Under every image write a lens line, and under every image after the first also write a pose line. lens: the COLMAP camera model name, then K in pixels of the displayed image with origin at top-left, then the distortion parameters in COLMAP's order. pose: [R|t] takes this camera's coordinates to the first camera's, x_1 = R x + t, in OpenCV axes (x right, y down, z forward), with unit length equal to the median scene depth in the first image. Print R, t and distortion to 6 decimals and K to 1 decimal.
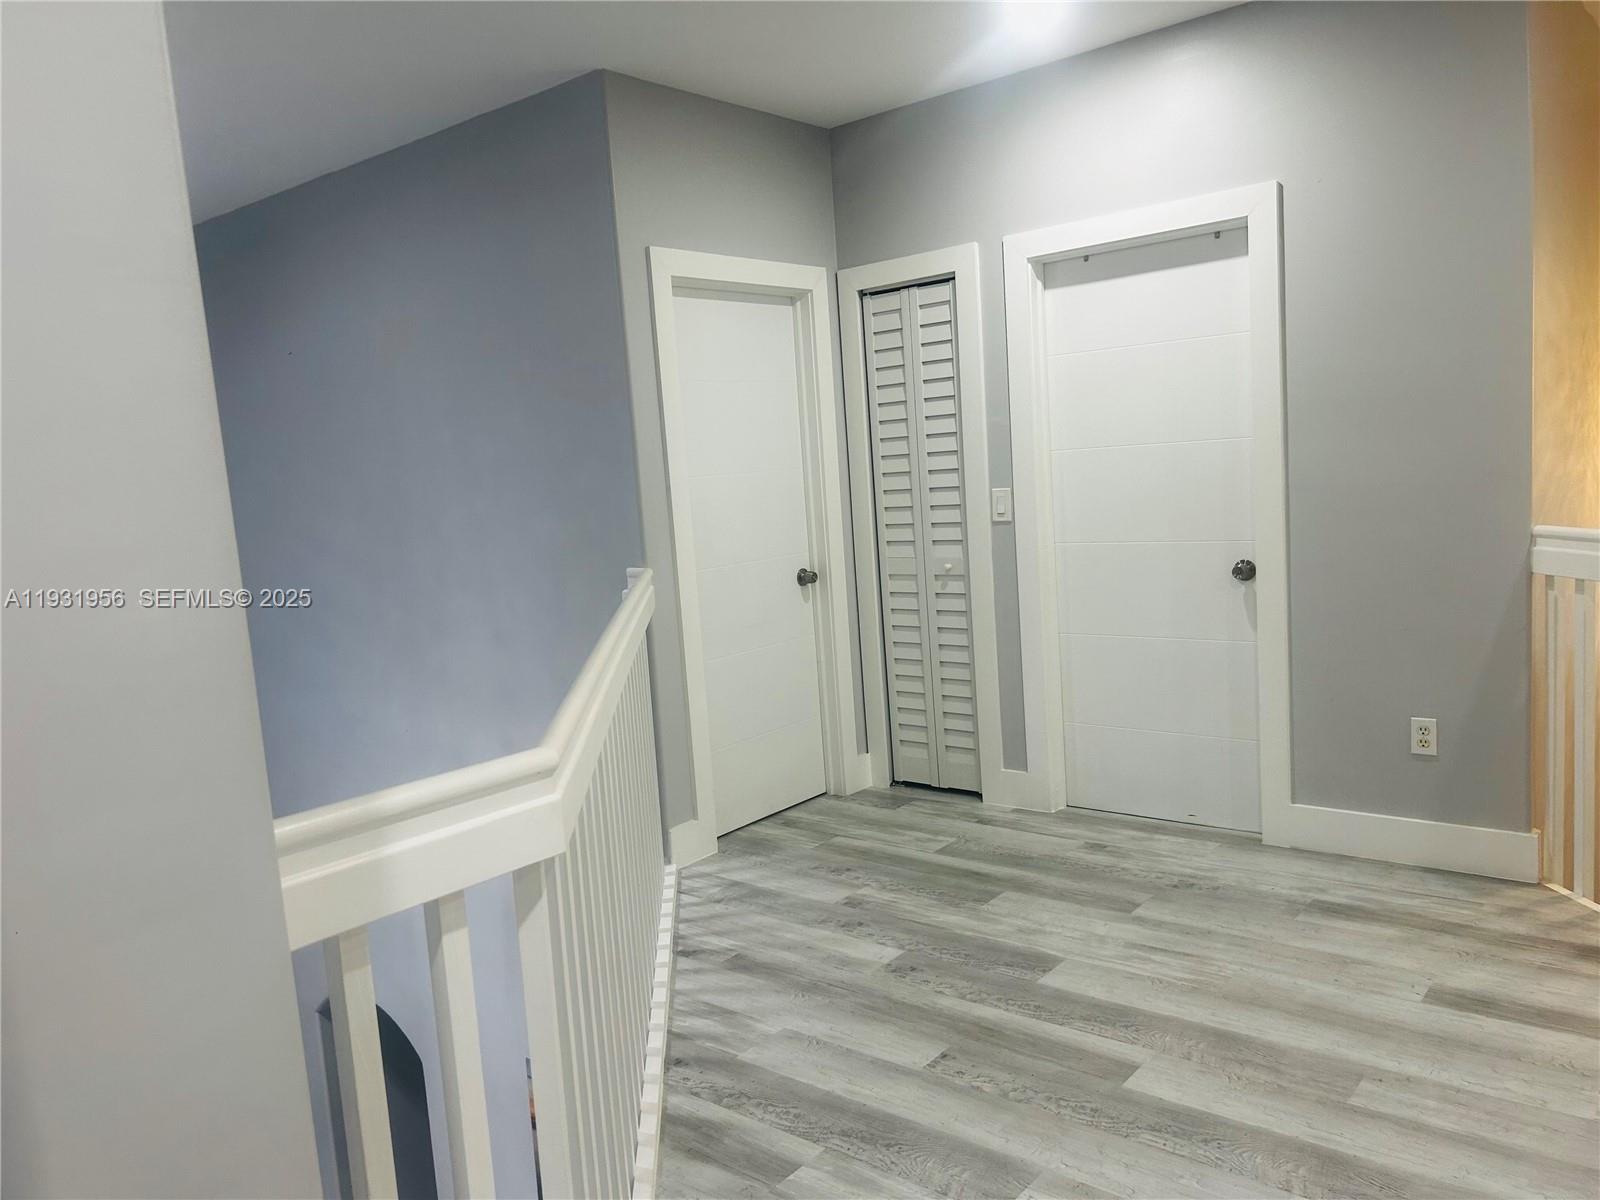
lens RADIAL K [[1191.1, 0, 791.7], [0, 1191.1, 606.8], [0, 0, 1]] dist [0.027431, -0.030785]
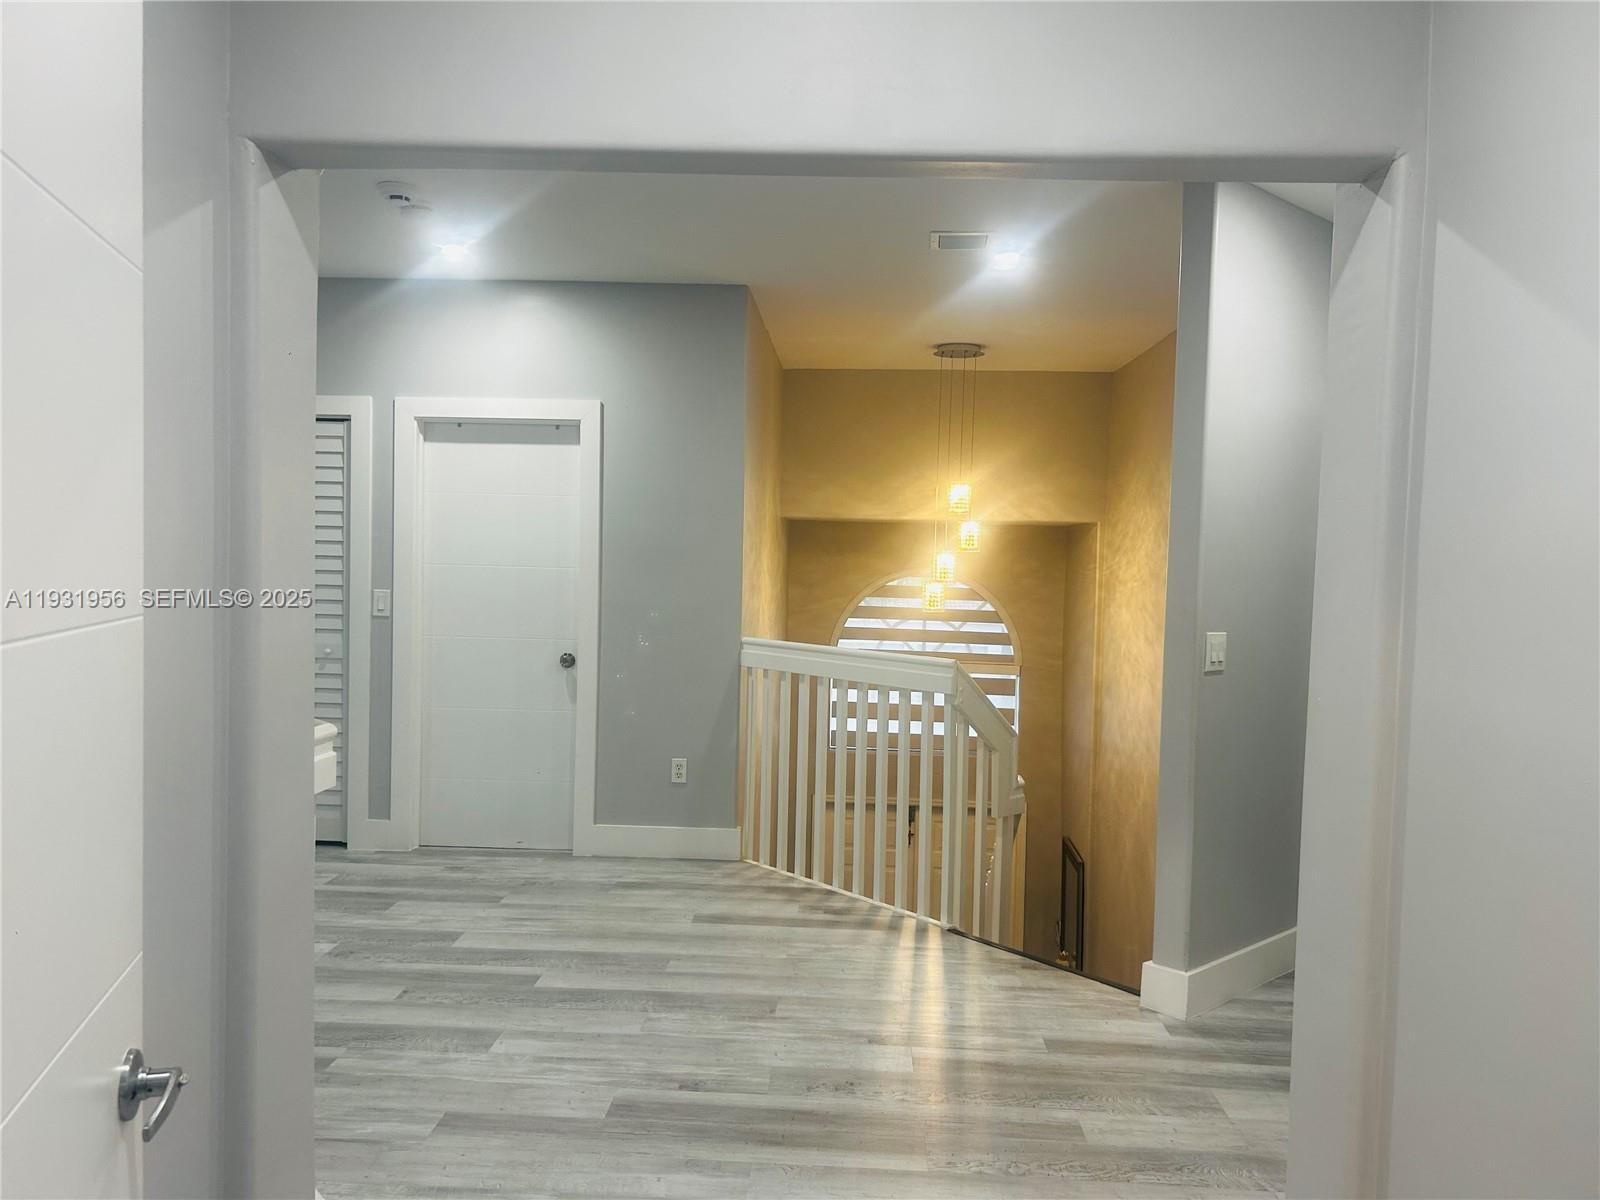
lens RADIAL K [[1191.1, 0, 799.8], [0, 1191.1, 600.4], [0, 0, 1]] dist [0.027431, -0.030785]
pose [[0.788216, 0.069562, 0.611454, -0.312603], [-0.005669, 0.994369, -0.105817, 0.053450], [-0.615372, 0.079941, 0.784173, -0.326021]]
